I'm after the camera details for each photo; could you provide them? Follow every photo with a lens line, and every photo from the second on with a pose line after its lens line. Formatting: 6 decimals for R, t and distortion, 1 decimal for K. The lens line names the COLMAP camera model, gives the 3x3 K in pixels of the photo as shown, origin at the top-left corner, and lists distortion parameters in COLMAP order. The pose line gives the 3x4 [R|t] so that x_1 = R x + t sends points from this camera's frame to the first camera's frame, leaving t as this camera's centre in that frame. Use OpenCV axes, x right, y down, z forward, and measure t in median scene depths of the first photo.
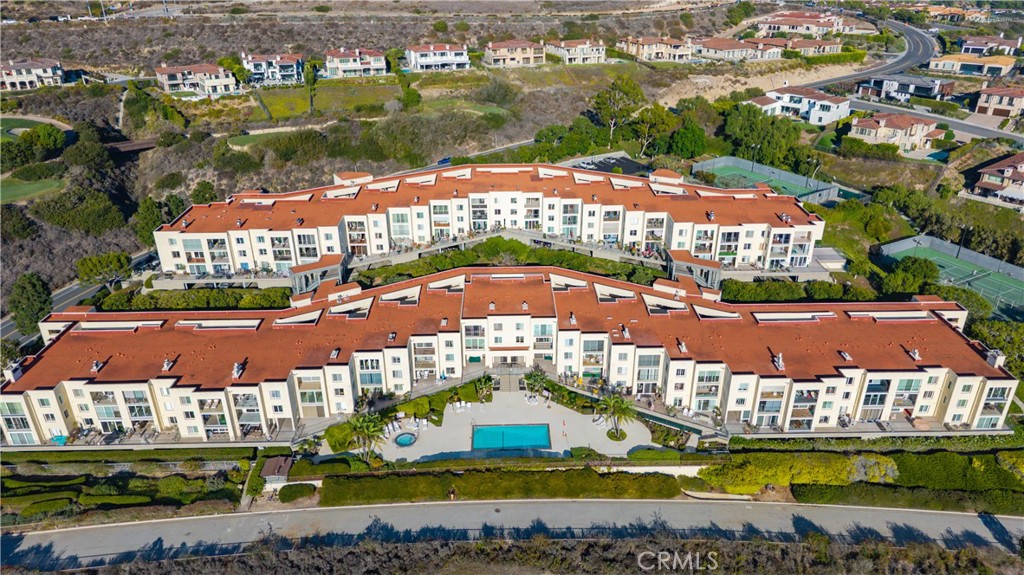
lens RADIAL K [[694.2, 0, 511.8], [0, 694.2, 289.0], [0, 0, 1]] dist [0.007398, -0.012599]
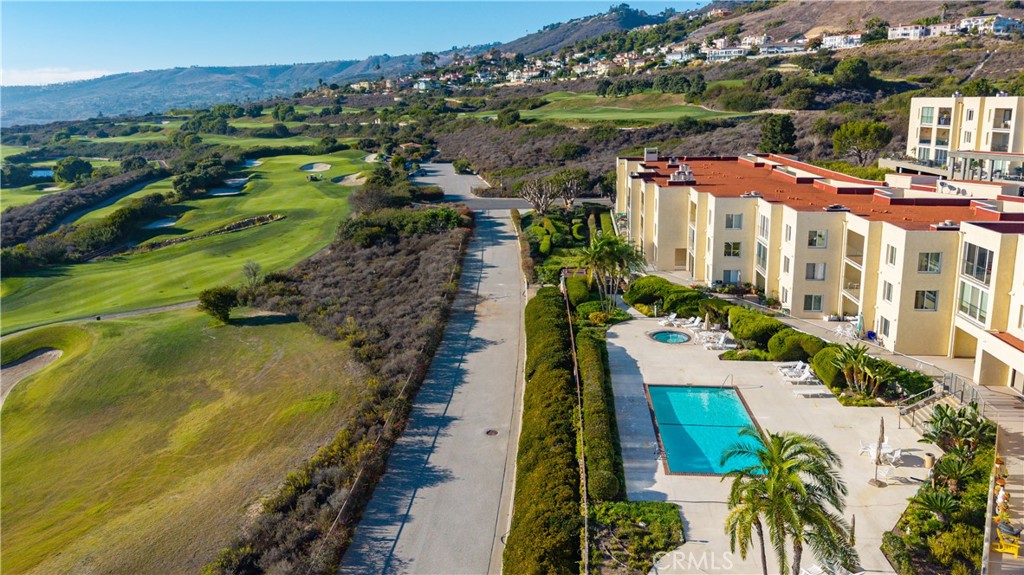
lens RADIAL K [[694.2, 0, 512.7], [0, 694.2, 287.3], [0, 0, 1]] dist [0.007398, -0.012599]
pose [[-0.093883, 0.273823, -0.957187, 0.294758], [-0.438559, 0.851753, 0.286676, 0.068145], [0.893785, 0.446697, 0.040122, 0.695732]]
